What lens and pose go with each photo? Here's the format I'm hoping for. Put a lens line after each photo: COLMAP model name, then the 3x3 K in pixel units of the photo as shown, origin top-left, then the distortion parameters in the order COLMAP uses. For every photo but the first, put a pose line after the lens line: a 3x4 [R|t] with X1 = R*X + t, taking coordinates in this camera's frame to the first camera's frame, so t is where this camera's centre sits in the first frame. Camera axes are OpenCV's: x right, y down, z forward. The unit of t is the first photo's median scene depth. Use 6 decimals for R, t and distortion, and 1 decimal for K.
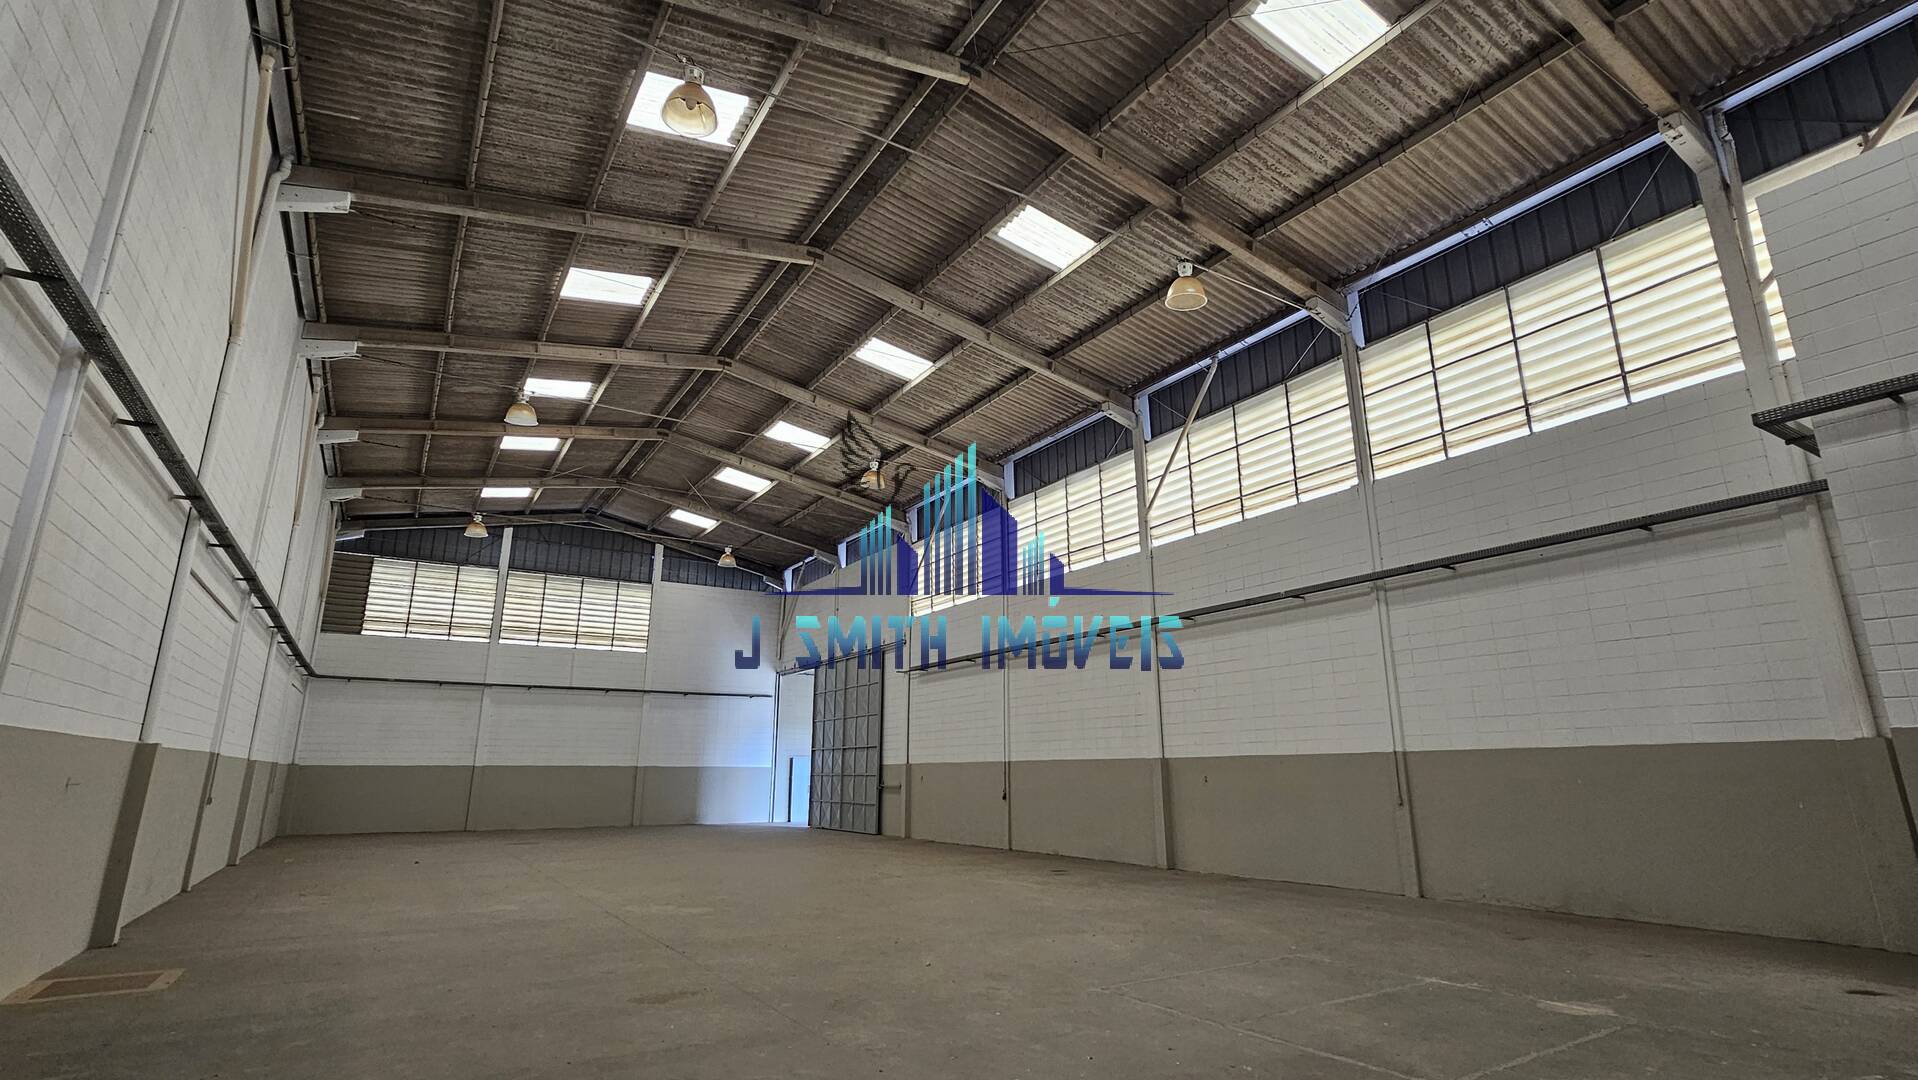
lens RADIAL K [[891.4, 0, 954.7], [0, 891.4, 544.8], [0, 0, 1]] dist [0.003156, -0.000035]
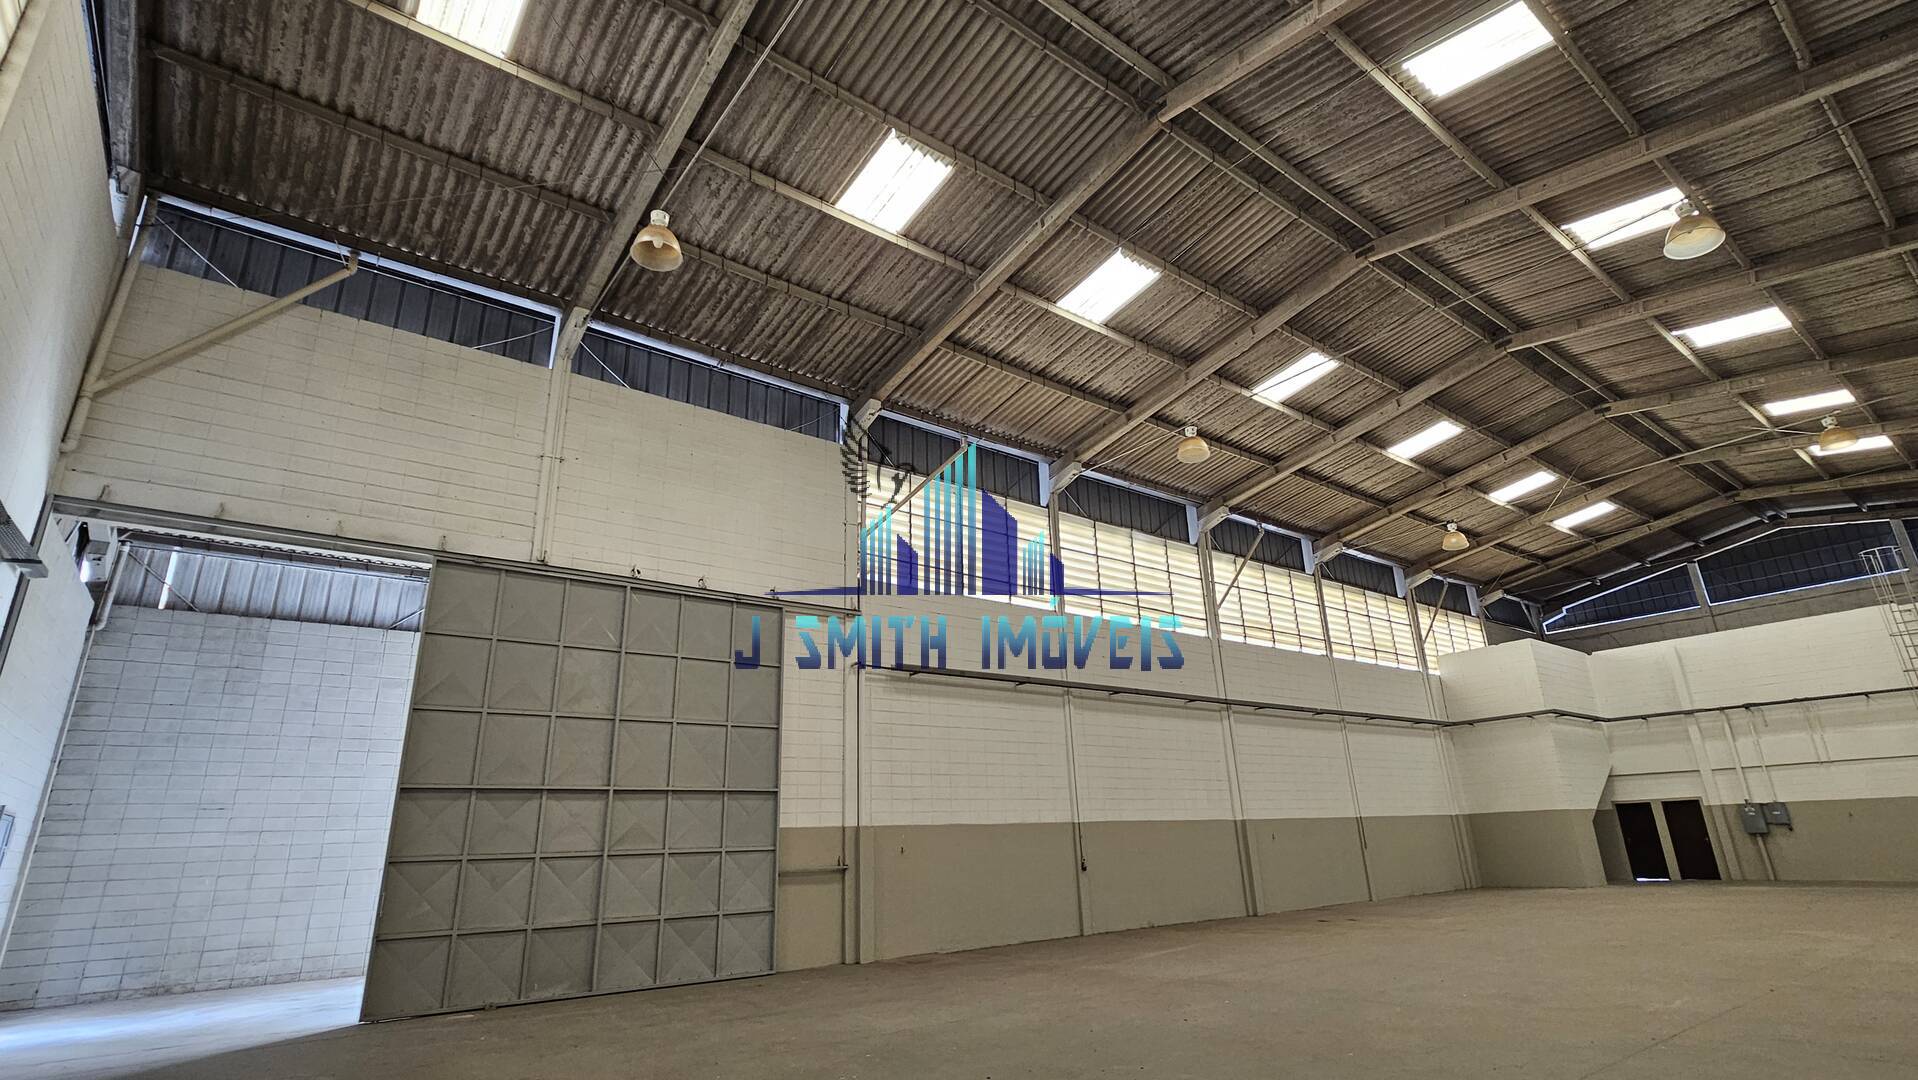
lens RADIAL K [[891.4, 0, 953.7], [0, 891.4, 533.9], [0, 0, 1]] dist [0.003156, -0.000035]
pose [[-0.088544, 0.332633, 0.938891, -0.669406], [-0.213222, 0.914414, -0.344069, 0.265246], [-0.972983, -0.230658, -0.010041, 1.020250]]
